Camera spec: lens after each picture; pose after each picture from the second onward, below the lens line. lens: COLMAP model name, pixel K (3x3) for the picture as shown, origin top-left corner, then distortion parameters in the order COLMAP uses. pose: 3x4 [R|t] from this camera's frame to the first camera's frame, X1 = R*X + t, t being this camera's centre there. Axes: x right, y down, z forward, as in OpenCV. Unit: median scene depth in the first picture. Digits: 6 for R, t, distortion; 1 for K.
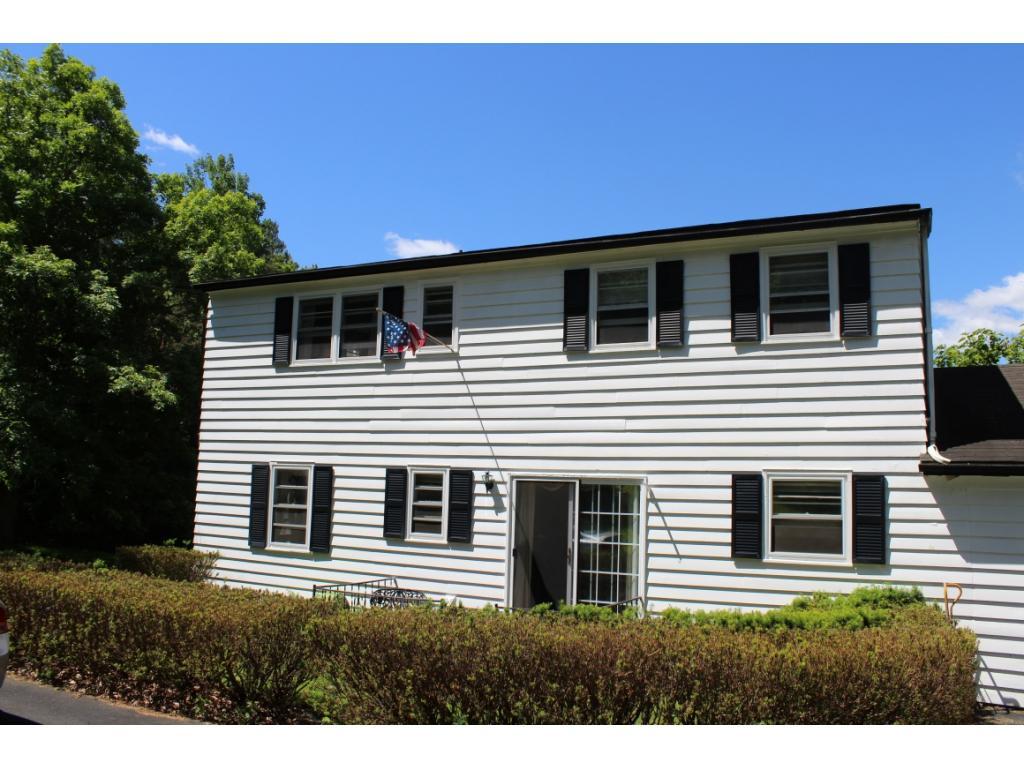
lens RADIAL K [[849.5, 0, 512.0], [0, 849.5, 384.0], [0, 0, 1]] dist [-0.171680, 0.155916]
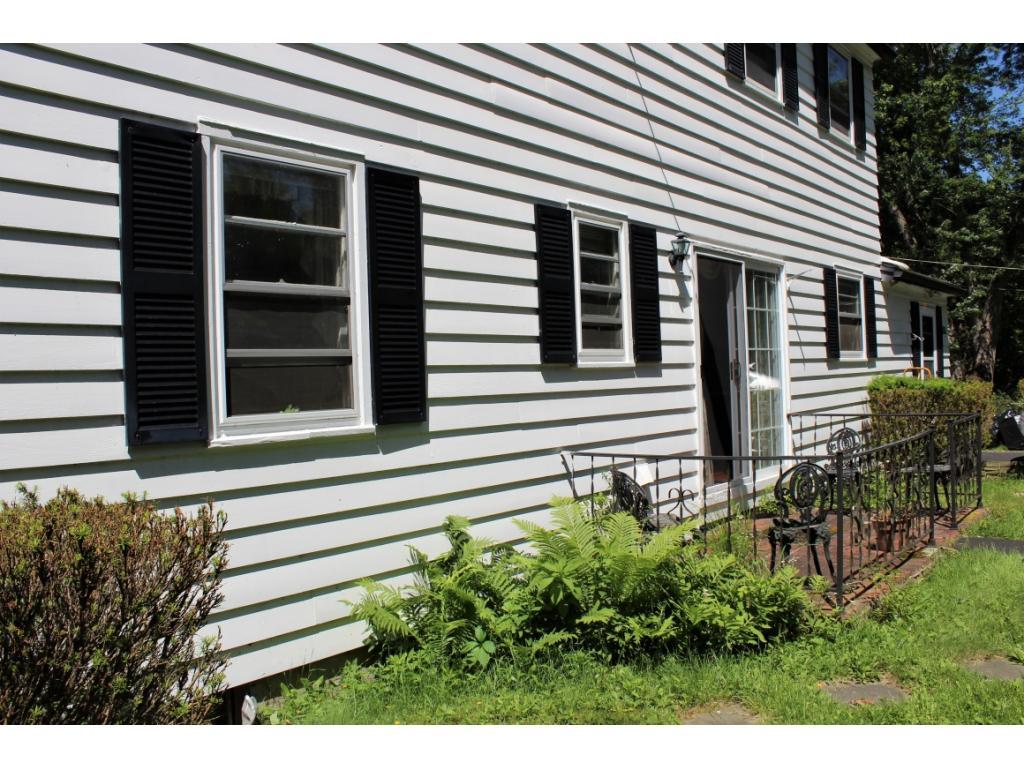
lens RADIAL K [[849.5, 0, 512.0], [0, 849.5, 384.0], [0, 0, 1]] dist [-0.171680, 0.155916]
pose [[0.241215, -0.044588, 0.969447, -0.662047], [-0.074872, 0.995112, 0.064398, 0.190851], [-0.967579, -0.088118, 0.236697, 1.049262]]
